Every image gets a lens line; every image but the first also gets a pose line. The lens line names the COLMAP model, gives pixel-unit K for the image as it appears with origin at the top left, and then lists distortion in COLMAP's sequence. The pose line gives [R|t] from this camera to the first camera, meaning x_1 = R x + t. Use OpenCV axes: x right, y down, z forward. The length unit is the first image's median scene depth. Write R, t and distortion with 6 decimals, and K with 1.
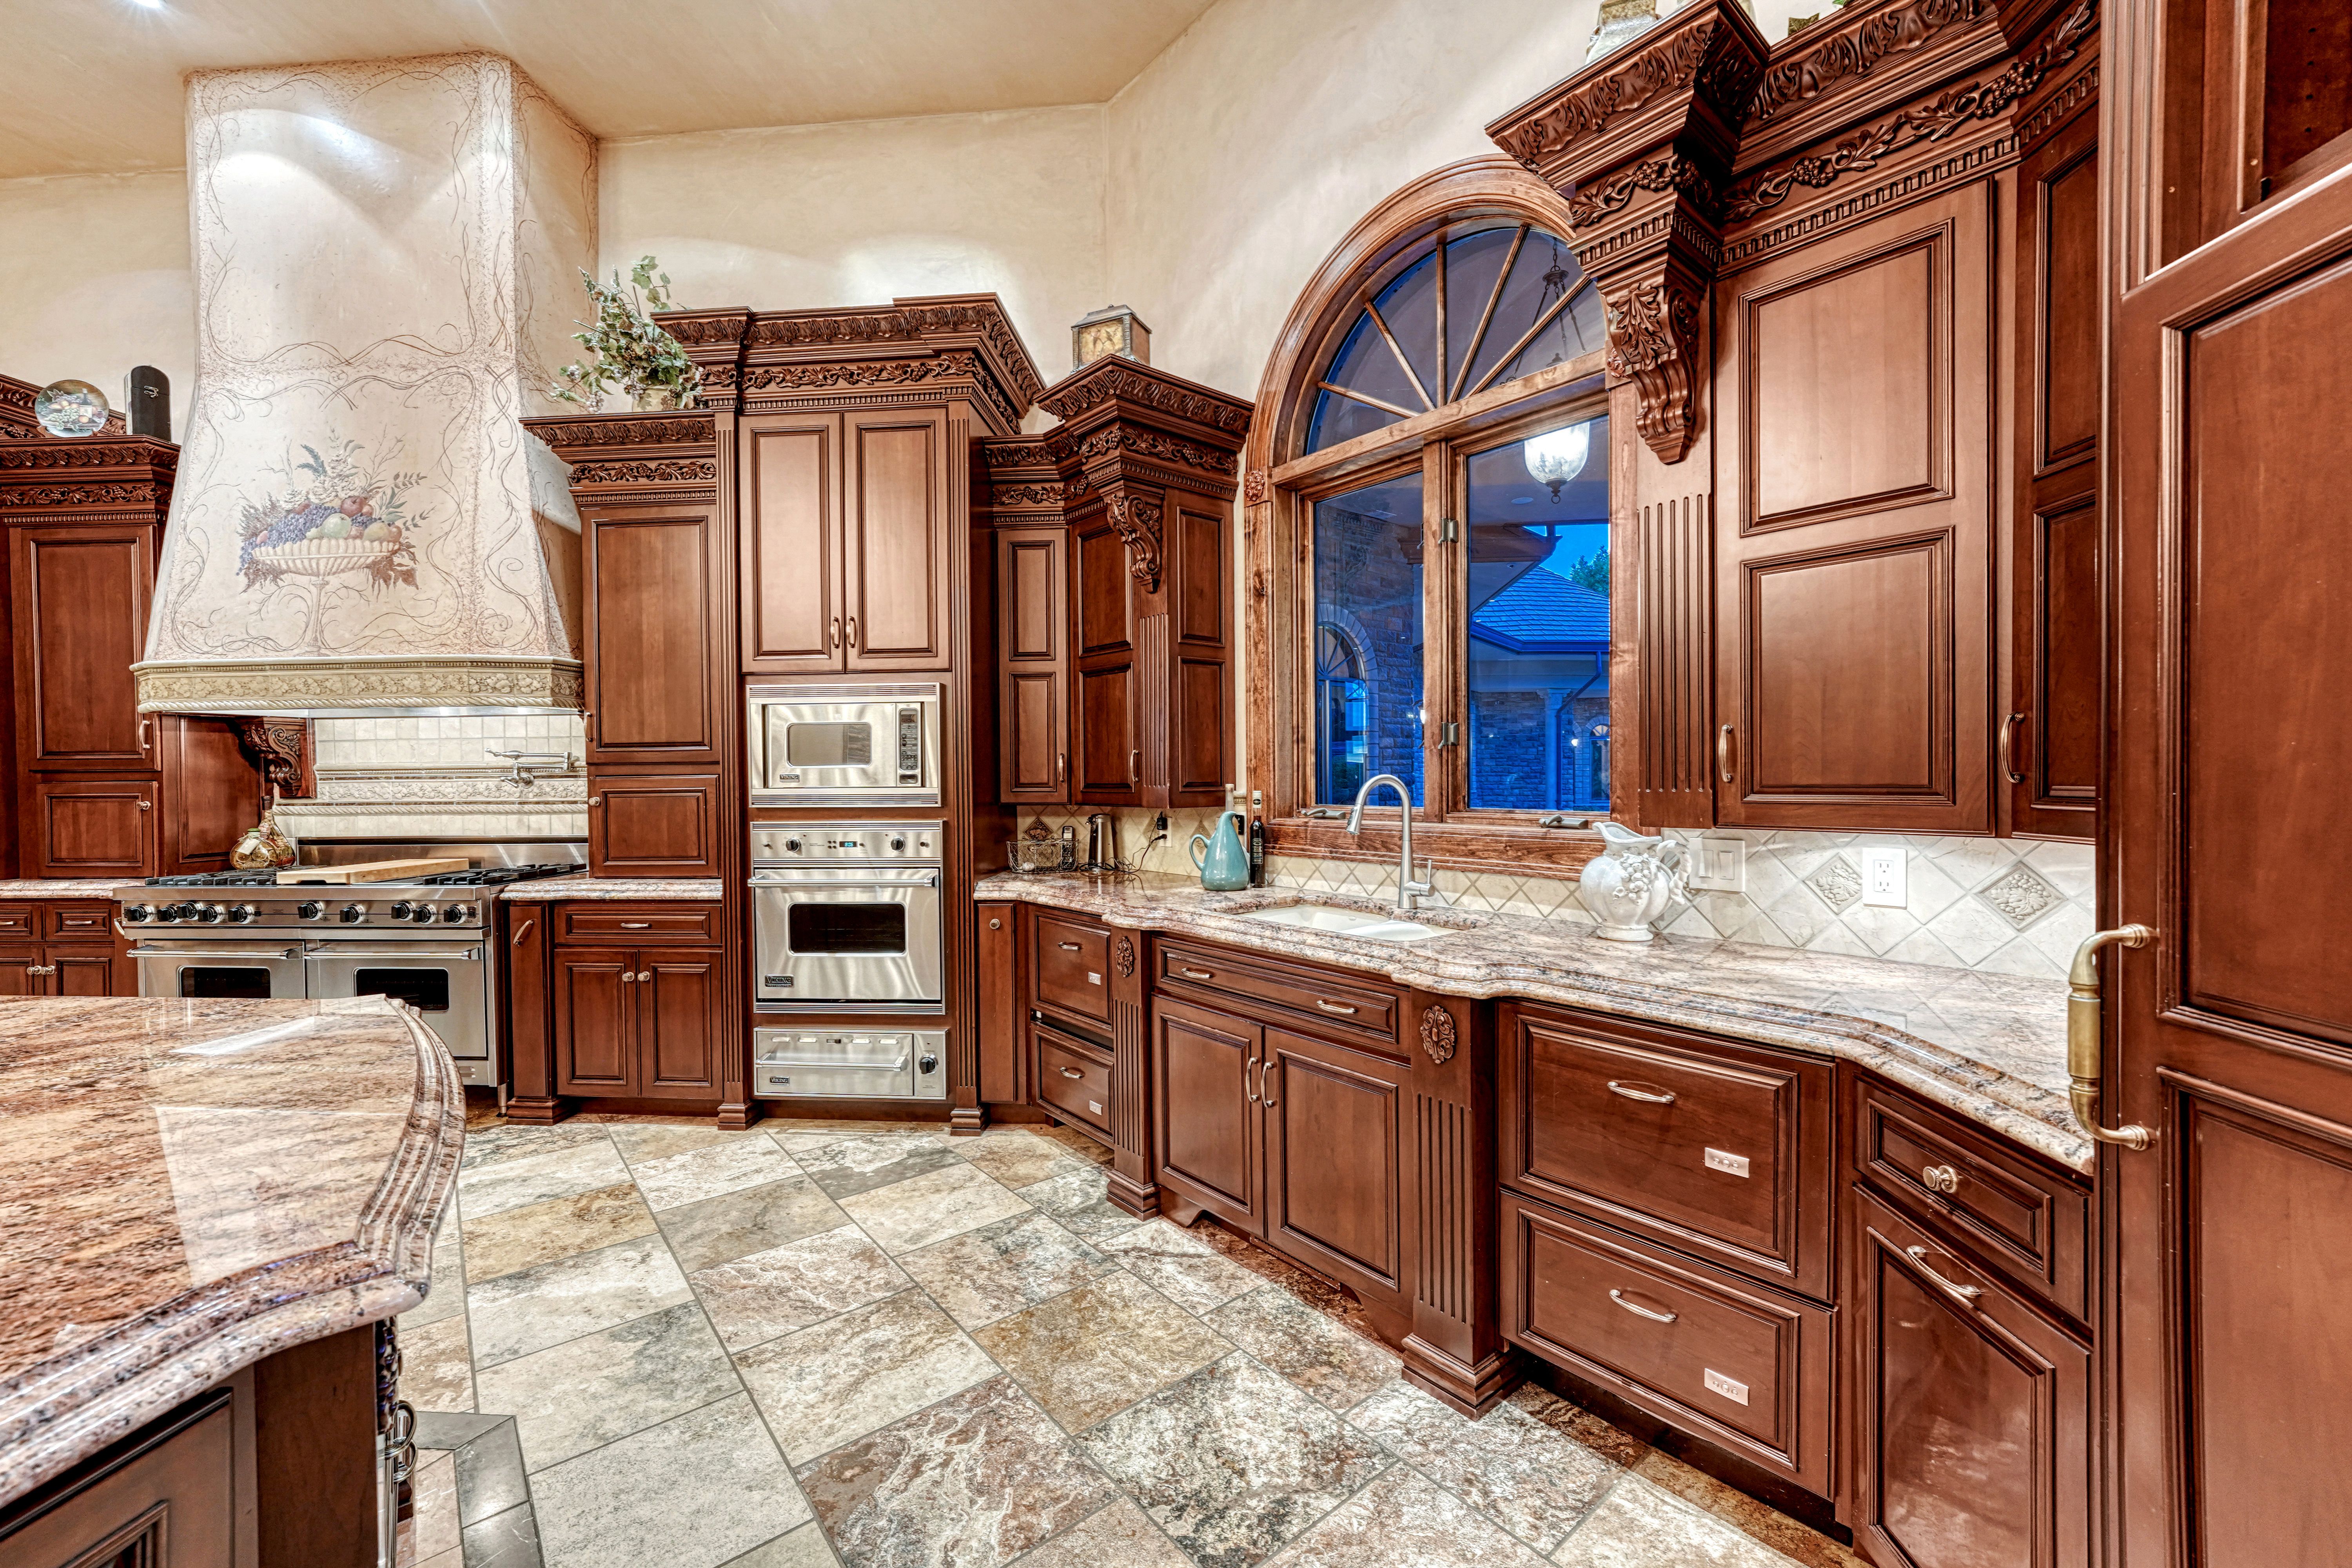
lens RADIAL K [[944.7, 0, 1178.0], [0, 944.7, 801.2], [0, 0, 1]] dist [-0.001142, -0.000180]
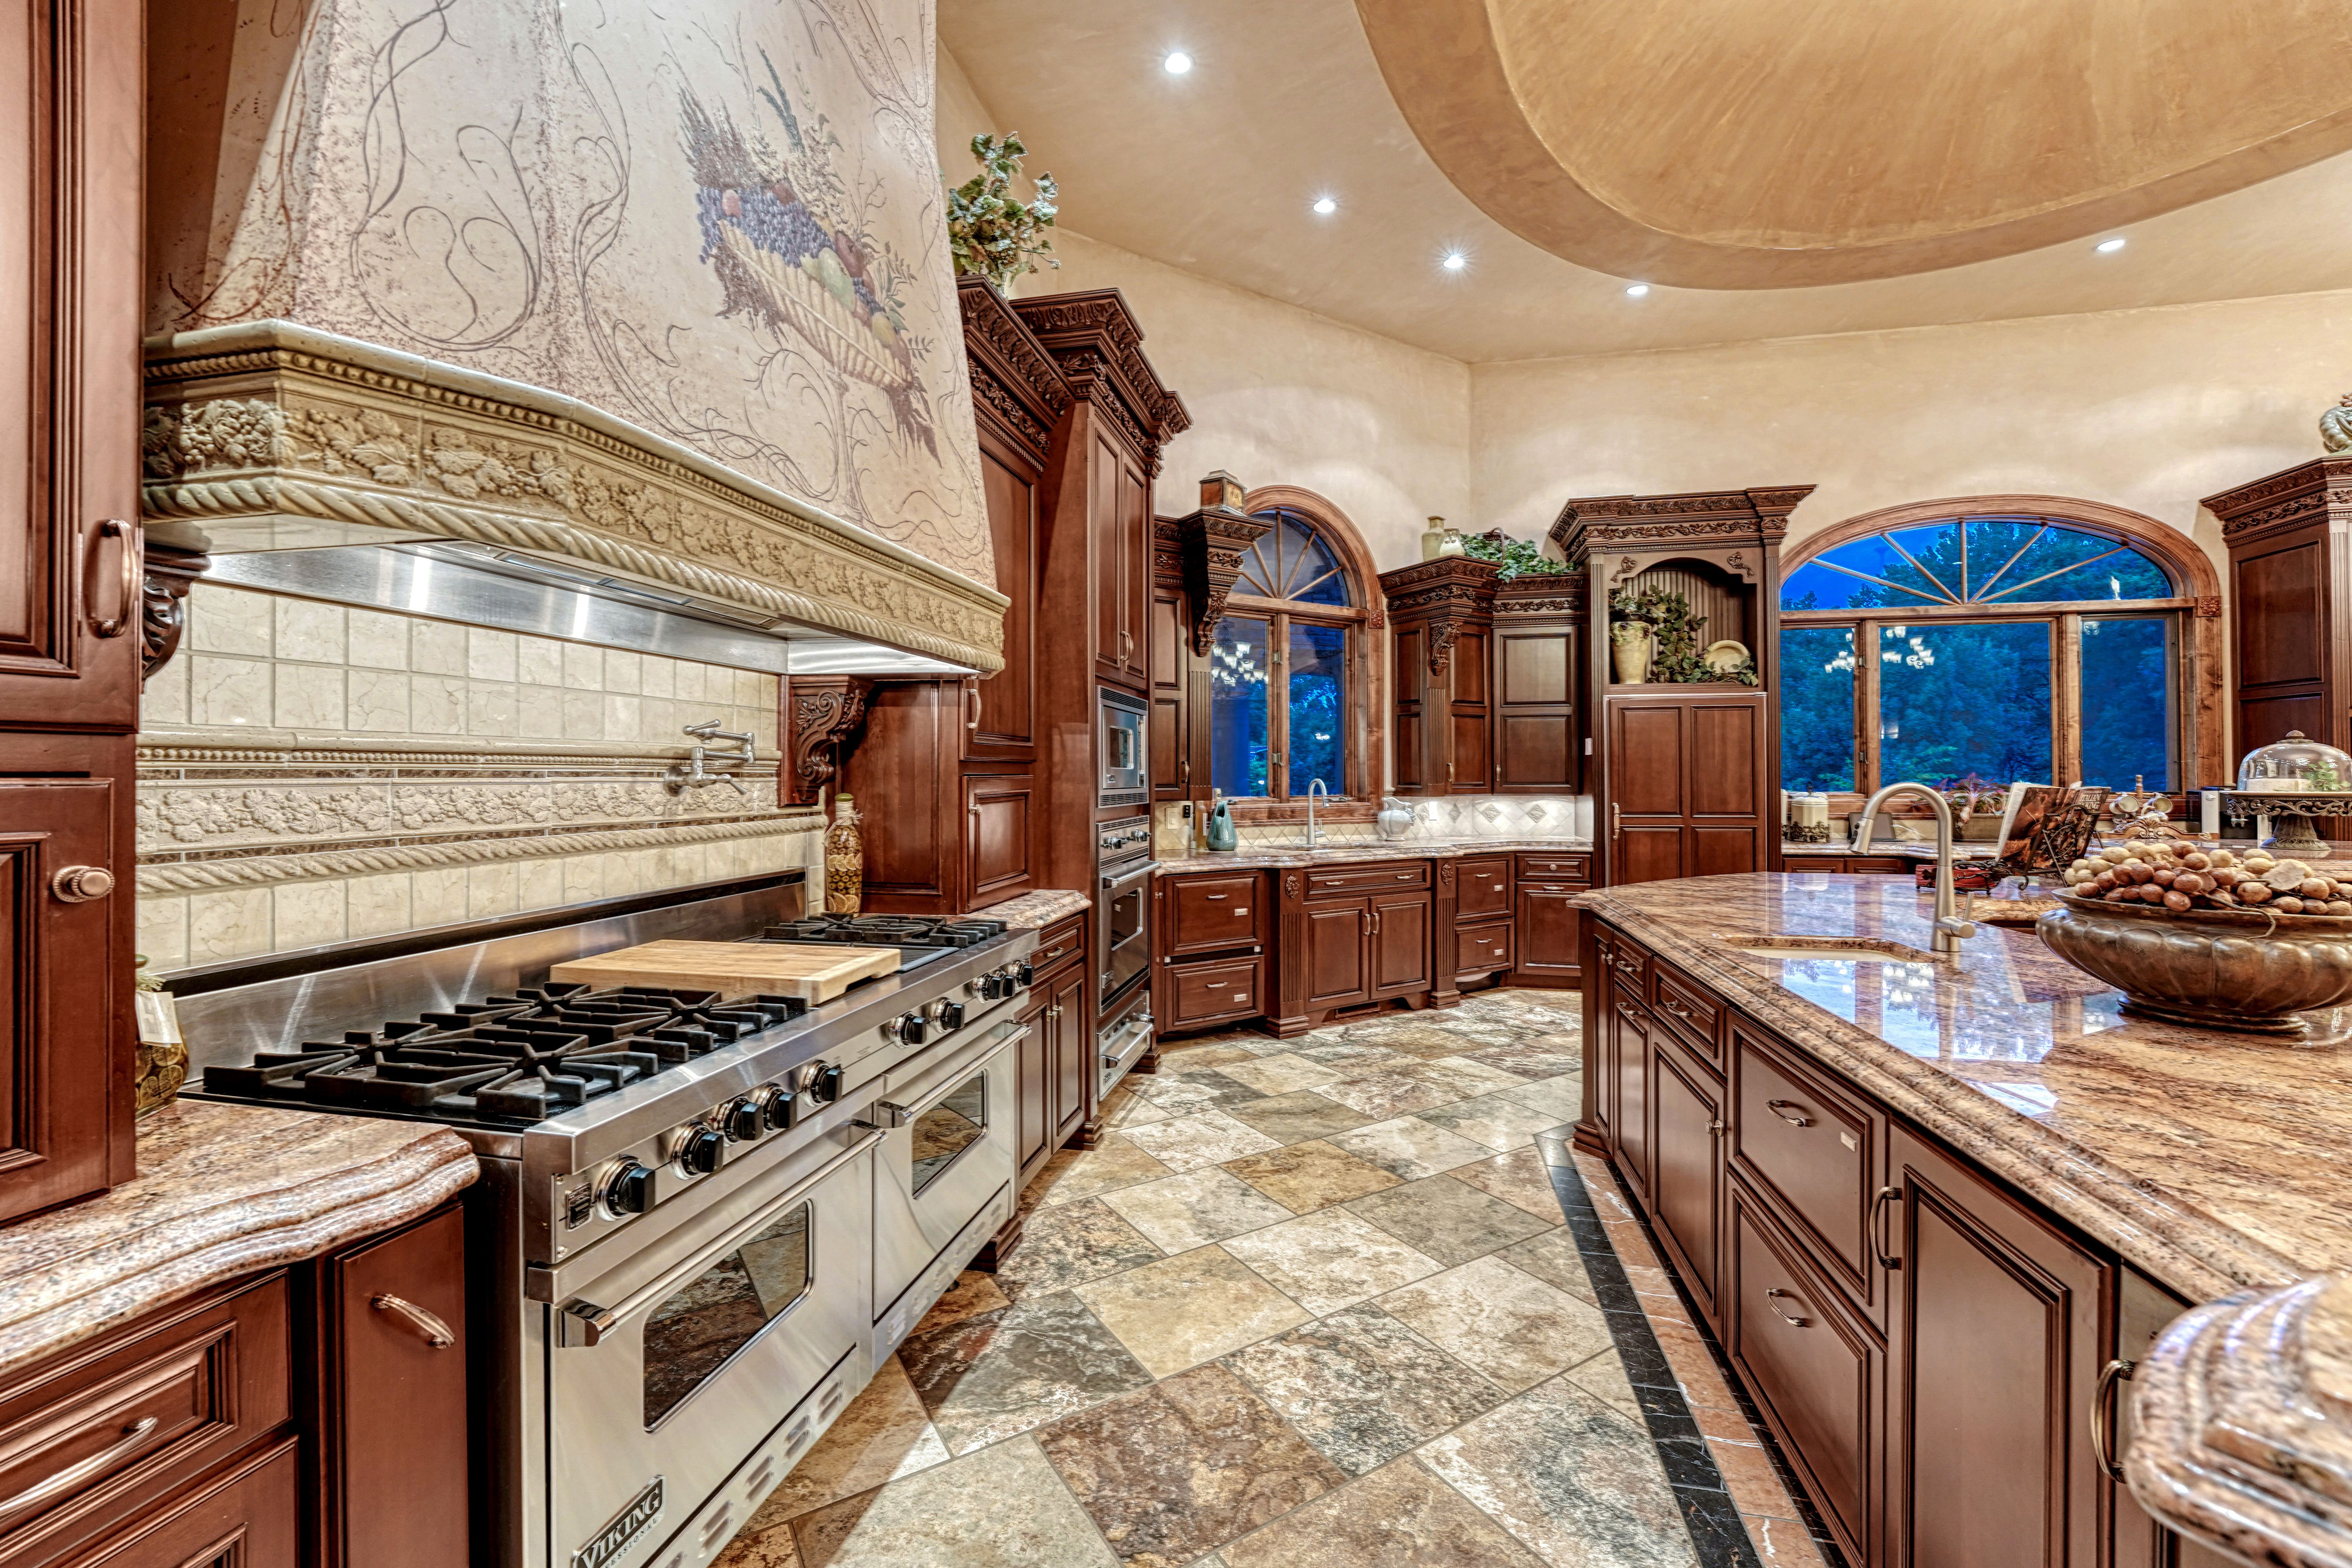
lens RADIAL K [[981.8, 0, 1176.0], [0, 981.8, 784.0], [0, 0, 1]] dist [-0.001399, -0.000114]
pose [[0.116632, 0.001775, 0.993174, -1.411419], [0.030059, 0.999534, -0.005317, -0.010676], [-0.992720, 0.030474, 0.116524, 0.771446]]
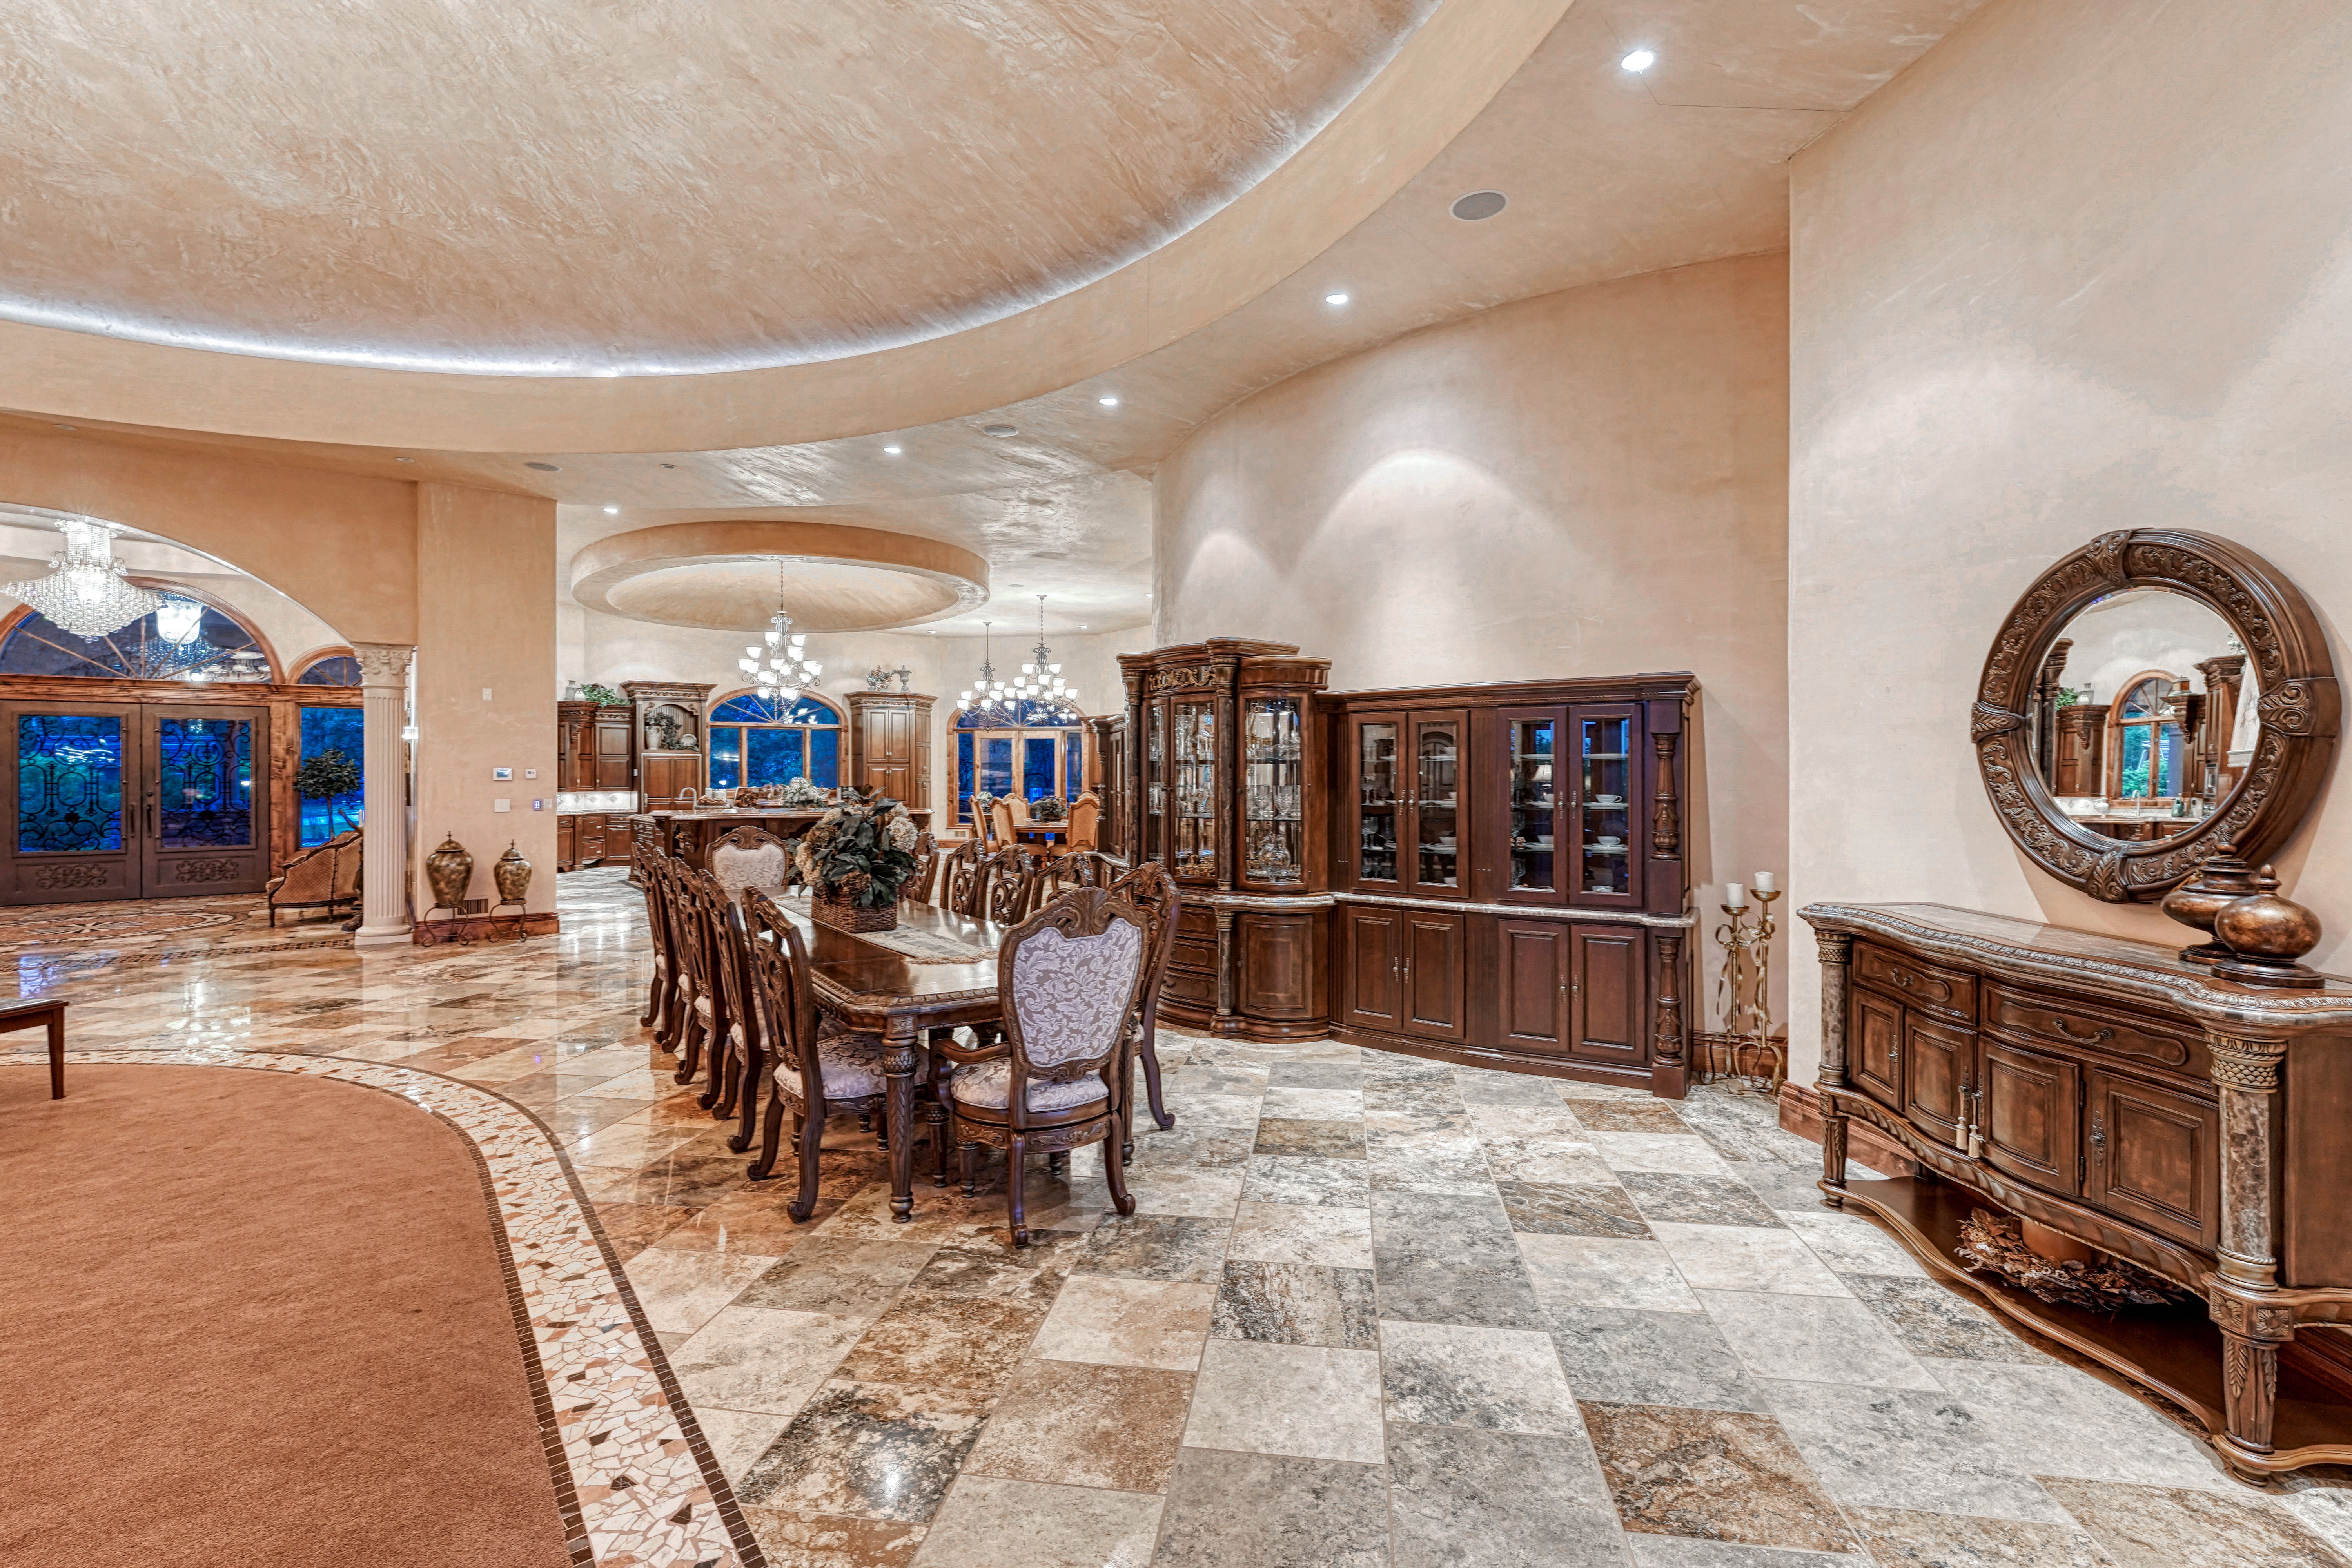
lens RADIAL K [[1016.0, 0, 1176.0], [0, 1016.0, 784.0], [0, 0, 1]] dist [0.000254, 0.000031]
pose [[-0.691800, 0.003553, 0.722081, -4.663969], [0.023126, 0.999584, 0.017237, -0.033087], [-0.721719, 0.028623, -0.691594, 1.678800]]
